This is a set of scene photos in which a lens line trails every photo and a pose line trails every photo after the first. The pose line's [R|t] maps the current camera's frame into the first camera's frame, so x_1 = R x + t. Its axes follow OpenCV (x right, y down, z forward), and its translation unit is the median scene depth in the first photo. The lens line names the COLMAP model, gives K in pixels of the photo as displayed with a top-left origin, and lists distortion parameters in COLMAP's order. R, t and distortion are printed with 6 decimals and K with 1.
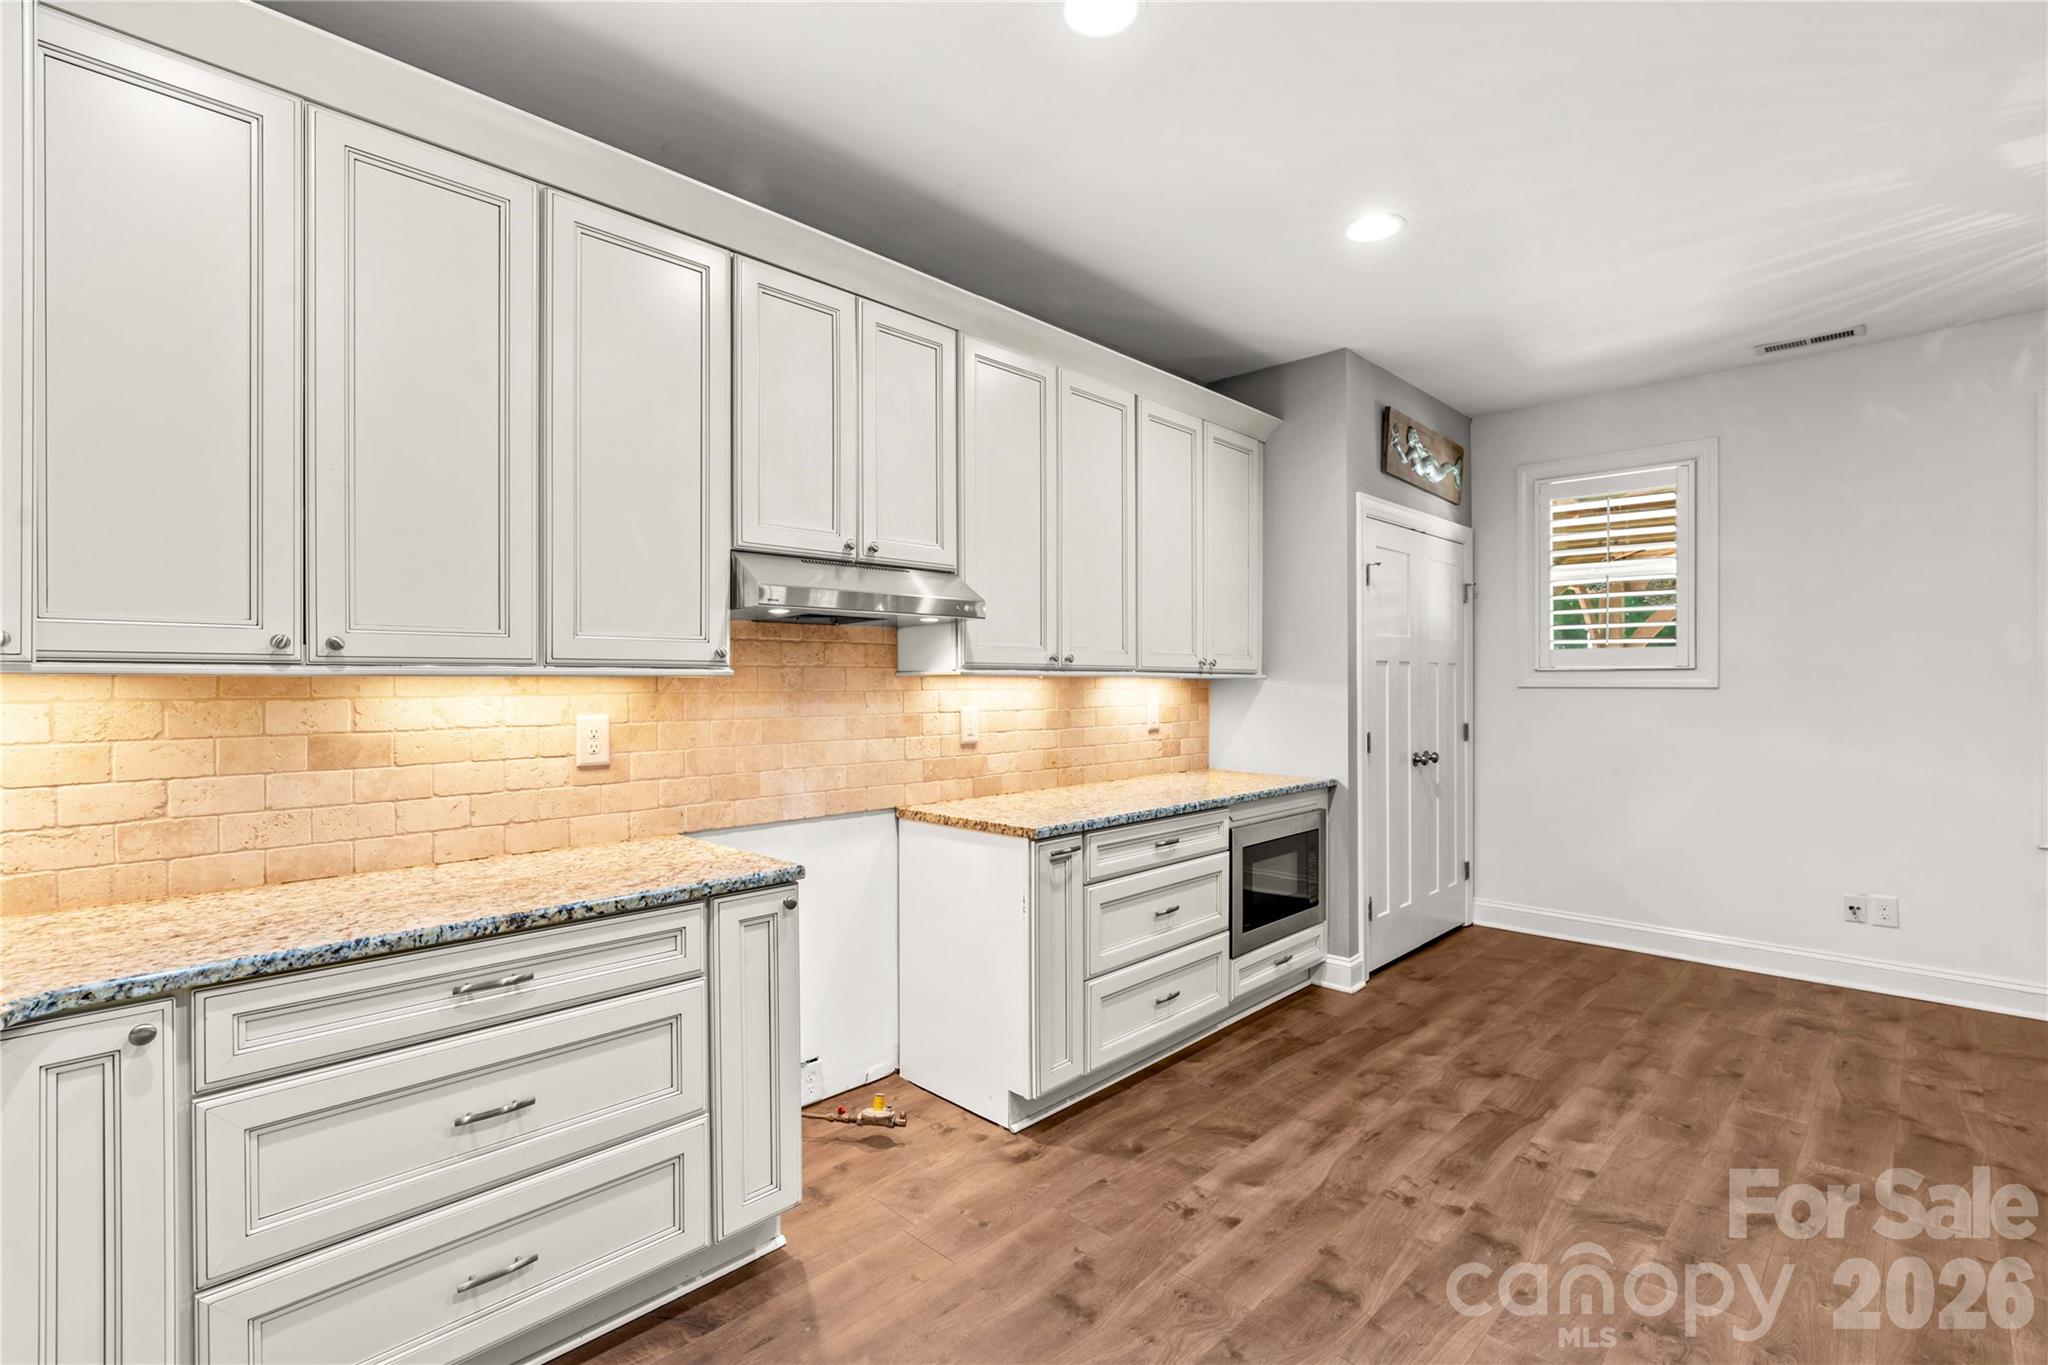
lens RADIAL K [[942.4, 0, 1028.6], [0, 942.4, 668.7], [0, 0, 1]] dist [-0.019867, 0.007011]
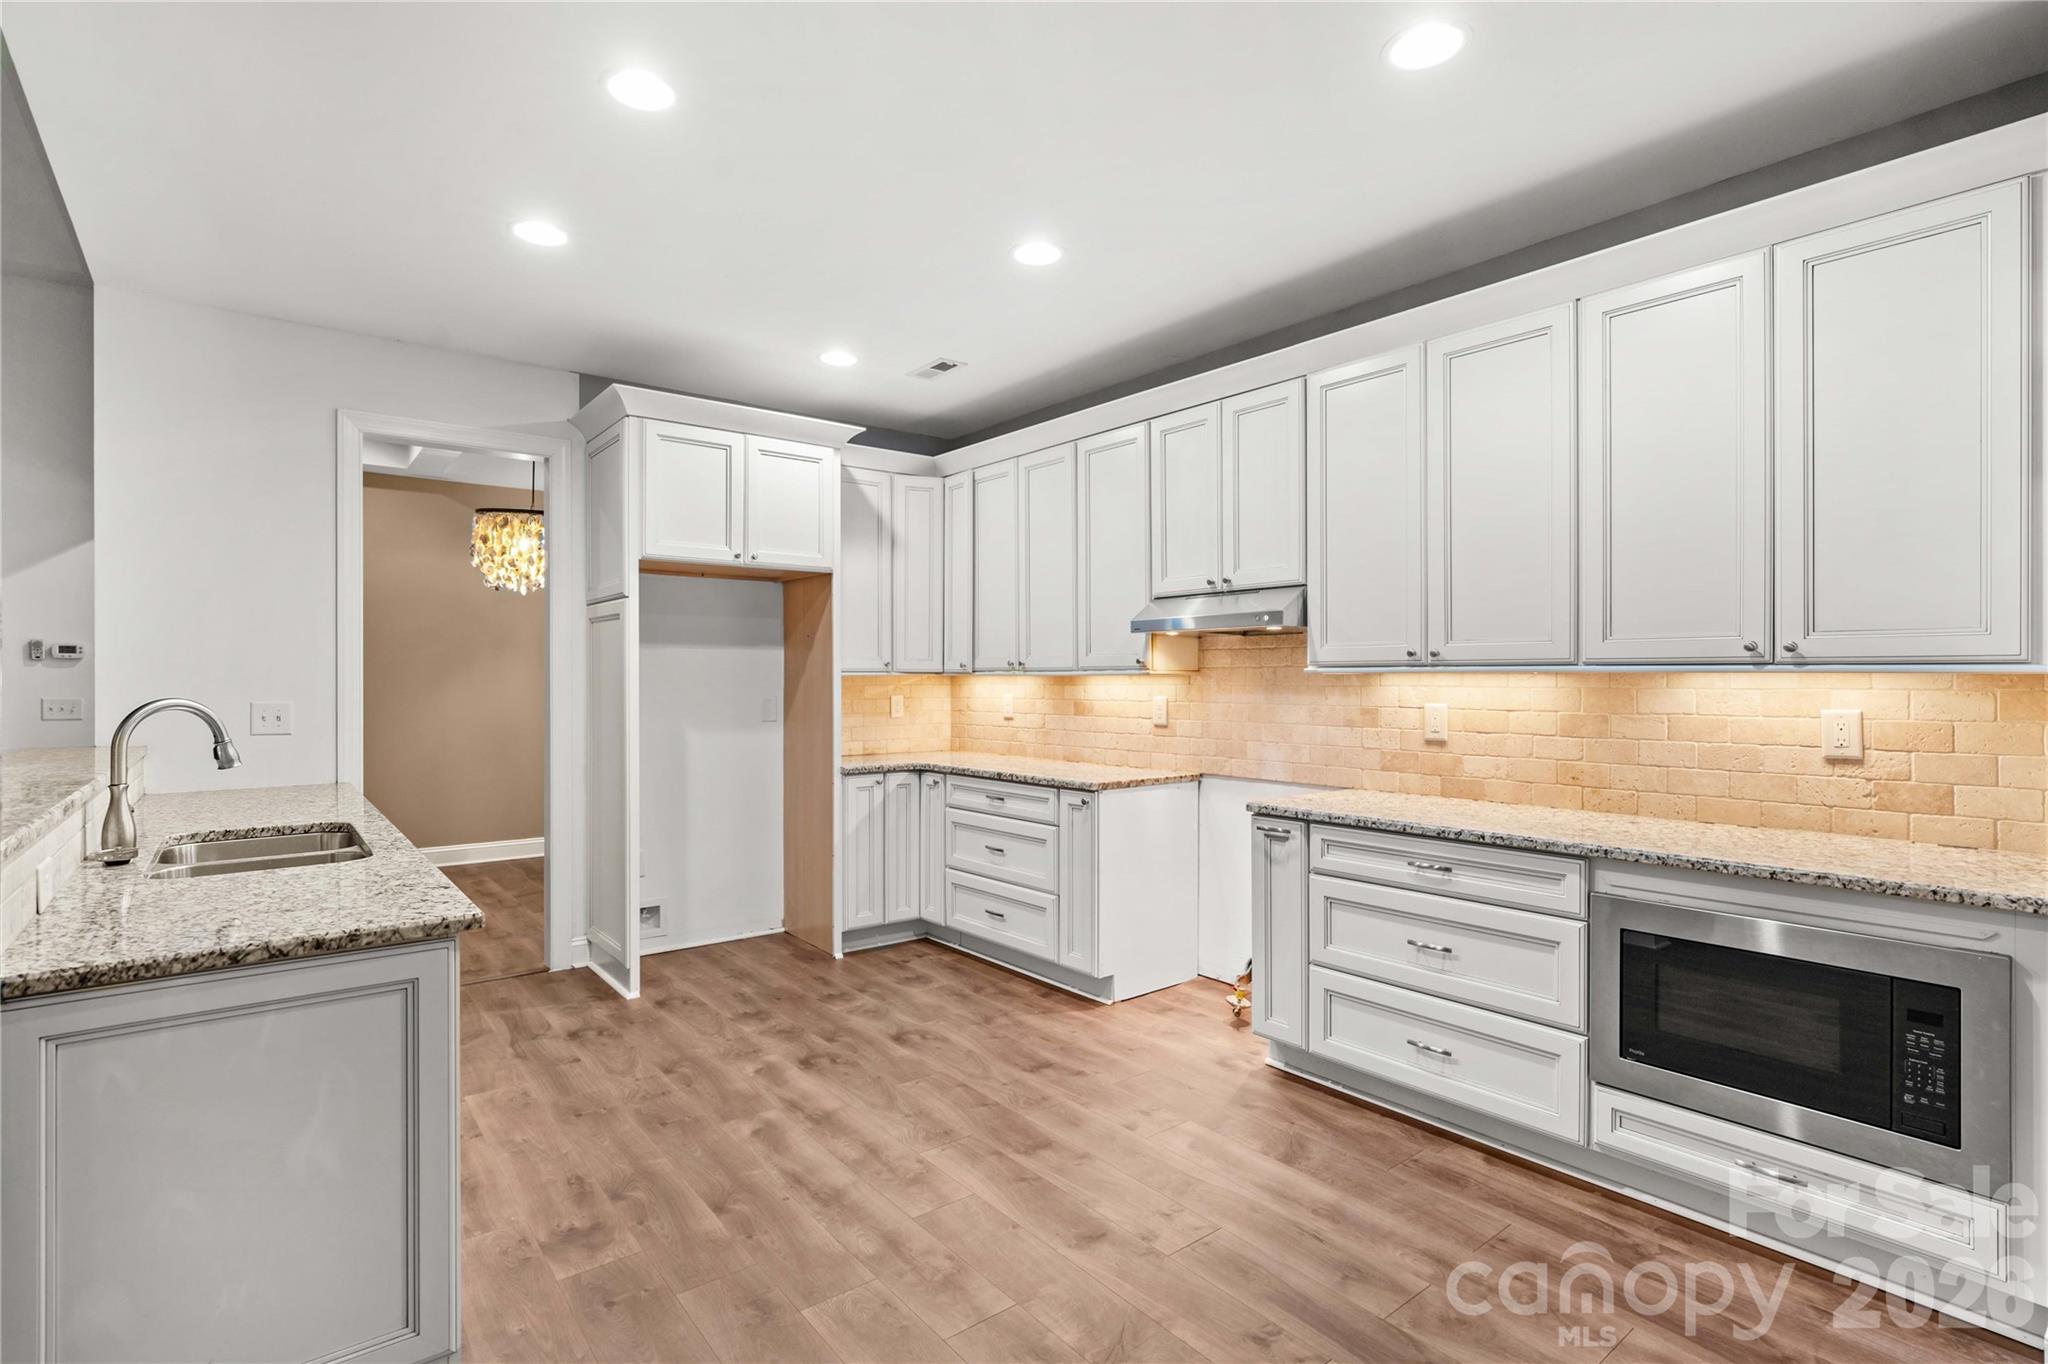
lens RADIAL K [[942.4, 0, 1011.3], [0, 942.4, 680.1], [0, 0, 1]] dist [-0.019867, 0.007011]
pose [[-0.121580, 0.002480, -0.992578, 1.021292], [0.012199, 0.999925, 0.001004, 0.009663], [0.992507, -0.011987, -0.121602, 0.715520]]
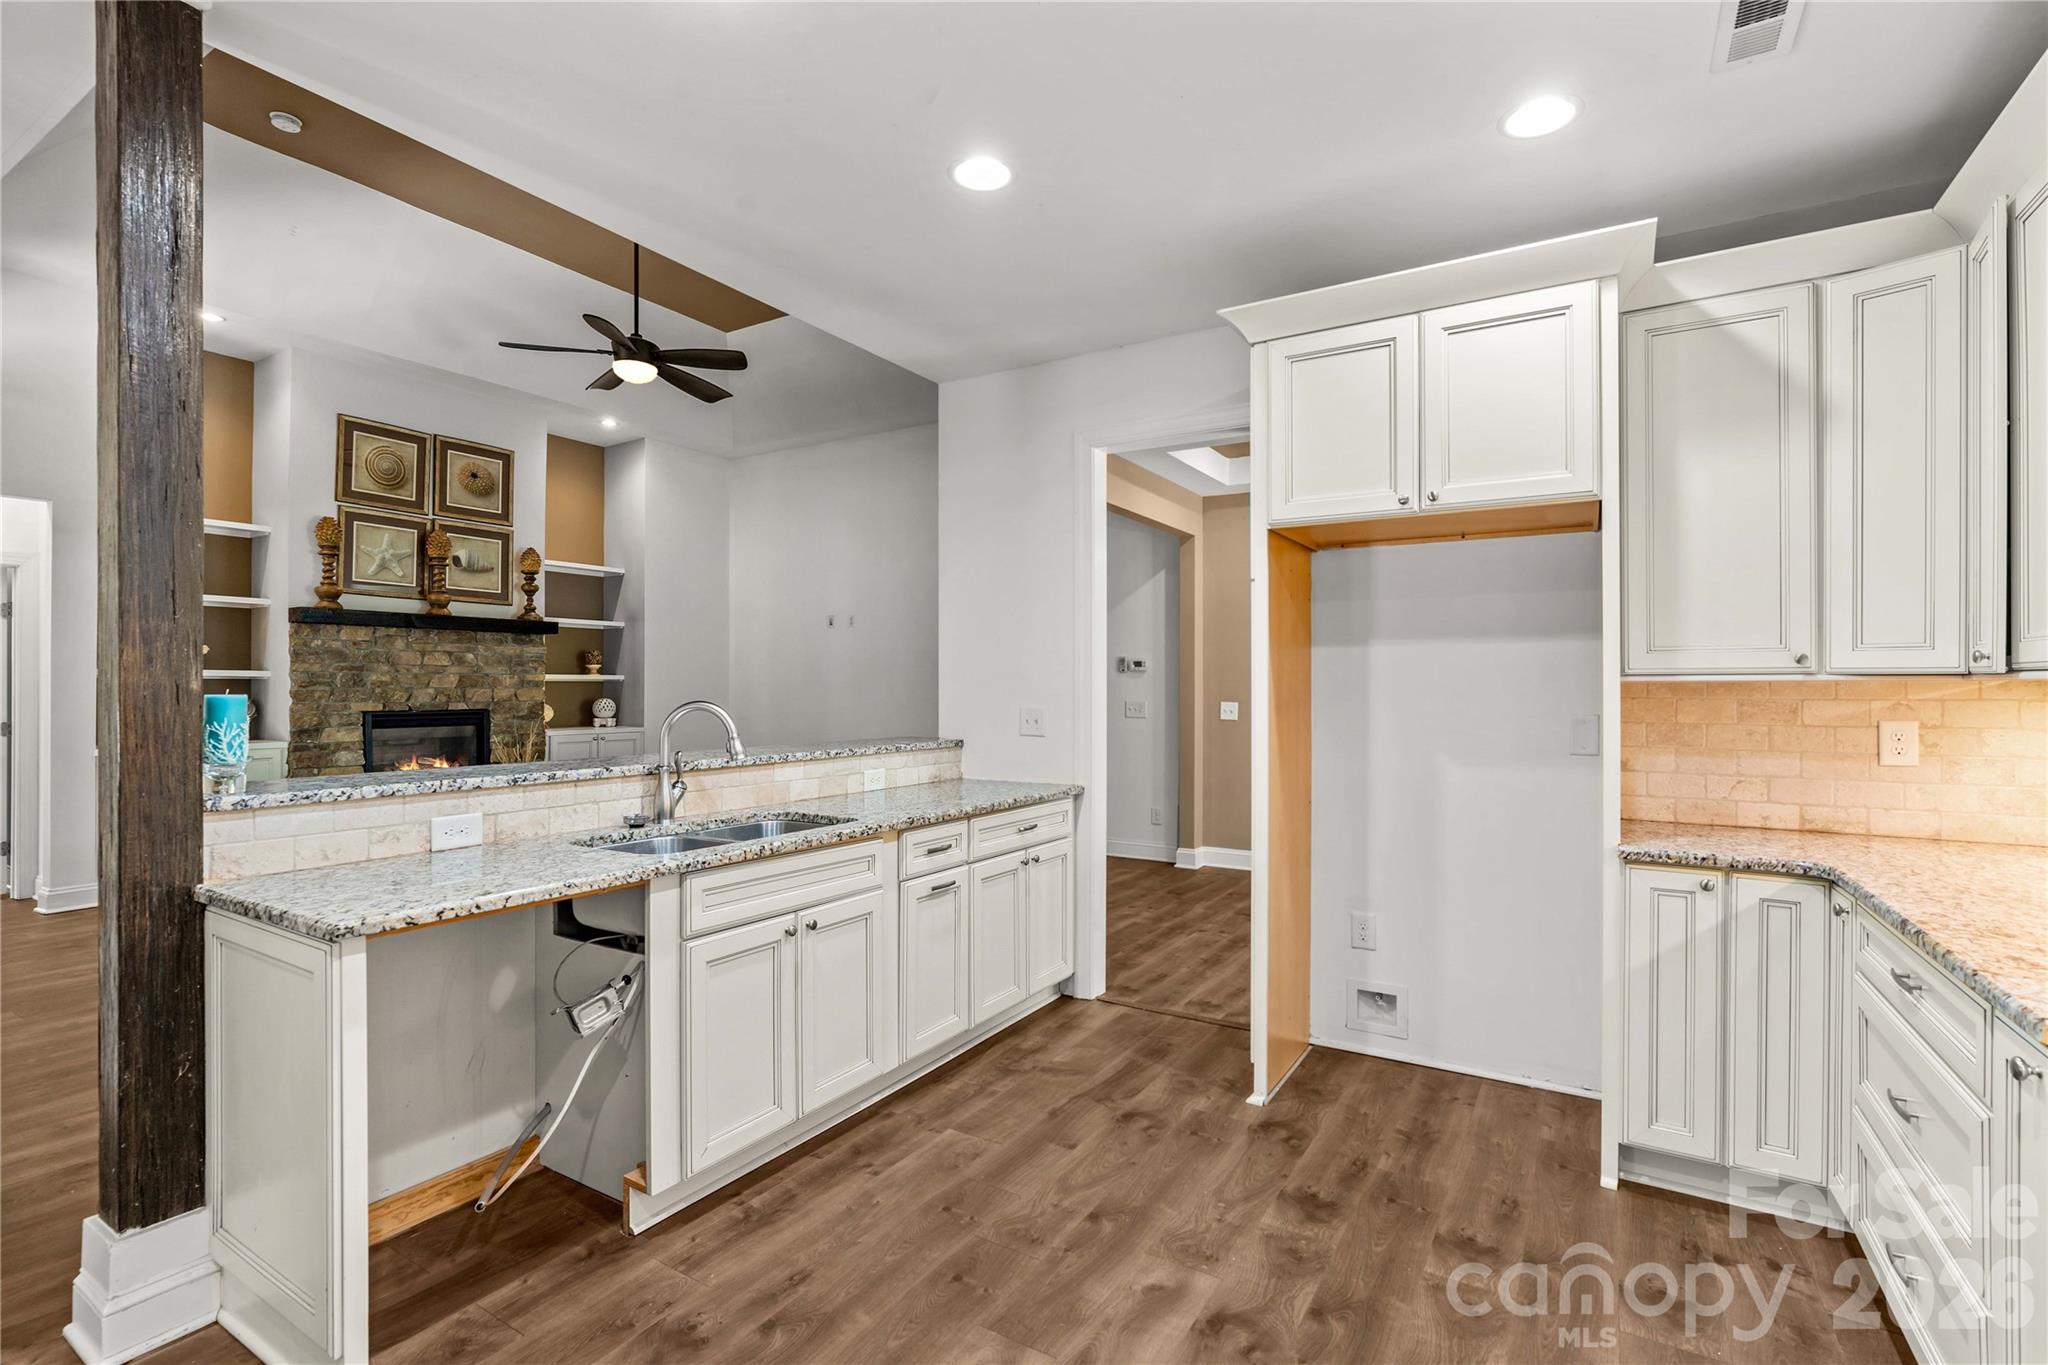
lens RADIAL K [[942.4, 0, 1018.6], [0, 942.4, 685.6], [0, 0, 1]] dist [-0.019867, 0.007011]
pose [[-0.973388, 0.002684, -0.229146, 0.303392], [0.005350, 0.999925, -0.011012, 0.010738], [0.229099, -0.011944, -0.973330, 0.938734]]
